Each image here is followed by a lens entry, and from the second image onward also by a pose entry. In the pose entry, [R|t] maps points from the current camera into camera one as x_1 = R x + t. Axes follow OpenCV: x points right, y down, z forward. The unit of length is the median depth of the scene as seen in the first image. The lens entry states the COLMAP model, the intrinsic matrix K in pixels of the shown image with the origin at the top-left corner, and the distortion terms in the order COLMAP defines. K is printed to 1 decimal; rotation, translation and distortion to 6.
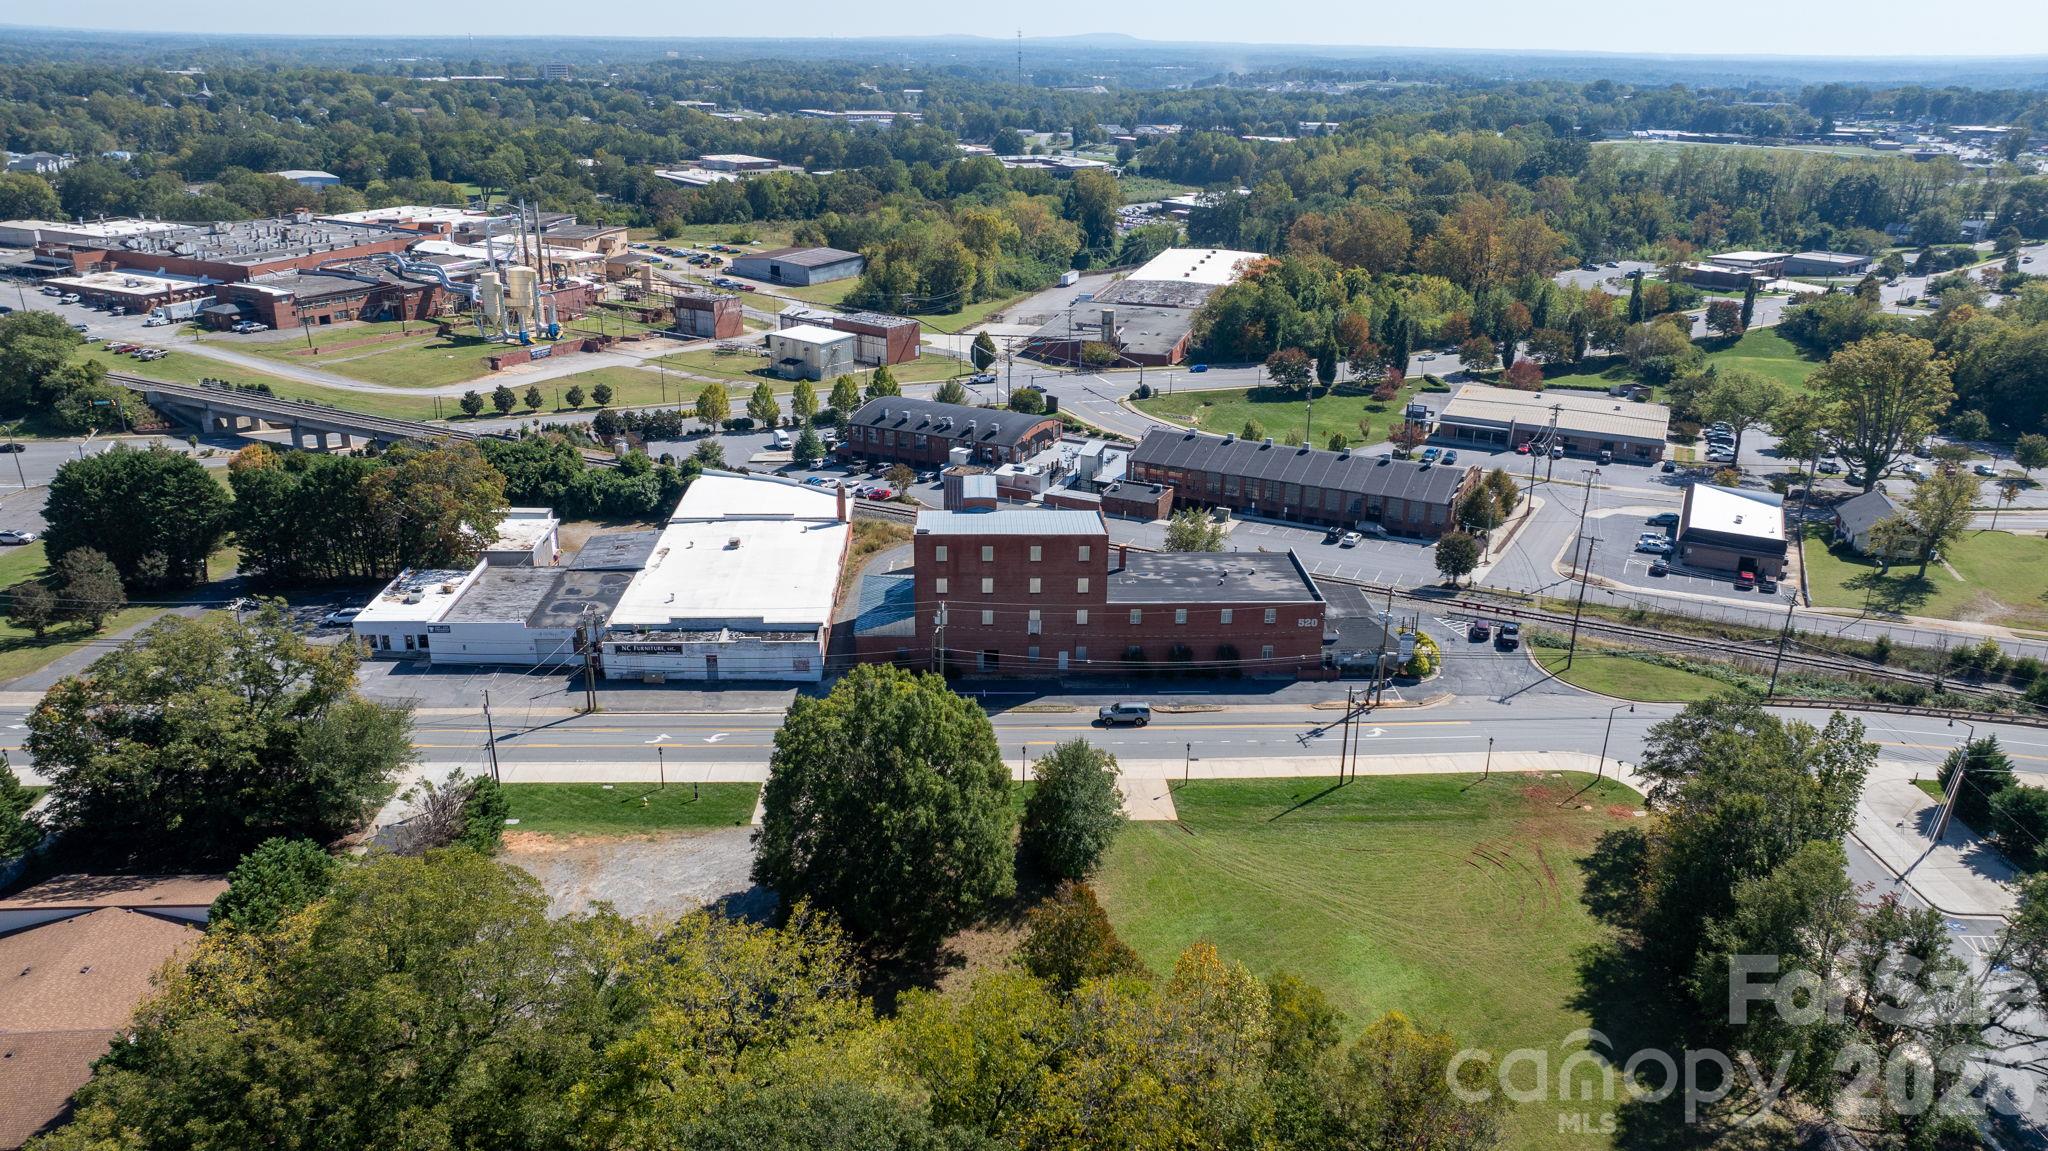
lens RADIAL K [[1436.7, 0, 1023.8], [0, 1436.7, 569.0], [0, 0, 1]] dist [-0.012093, 0.004446]
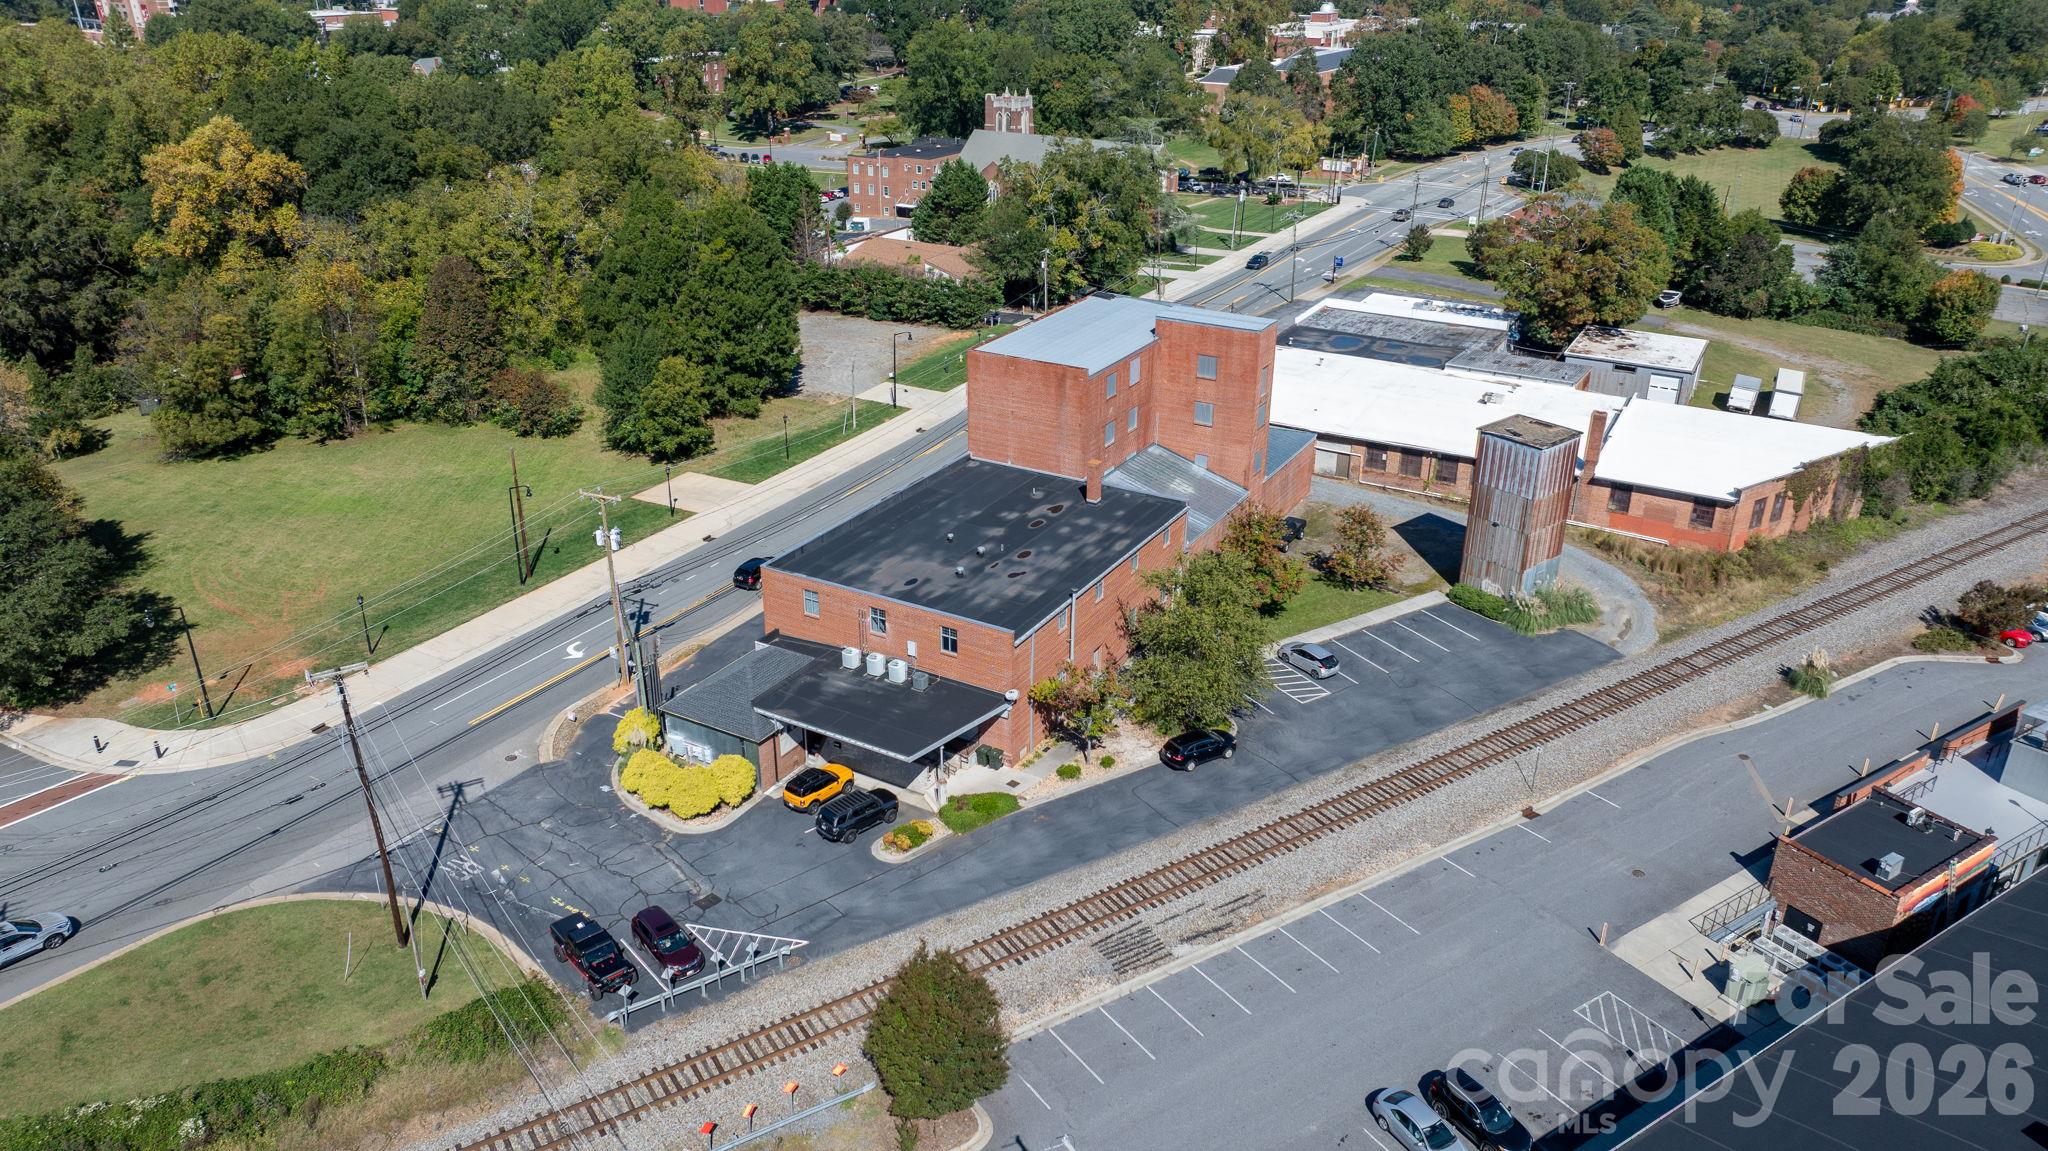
lens RADIAL K [[1436.7, 0, 1015.3], [0, 1436.7, 574.3], [0, 0, 1]] dist [-0.012093, 0.004446]
pose [[-0.535375, 0.332645, -0.776351, 0.294109], [-0.304914, 0.781071, 0.544937, -0.152969], [0.787655, 0.528466, -0.316738, 0.625570]]
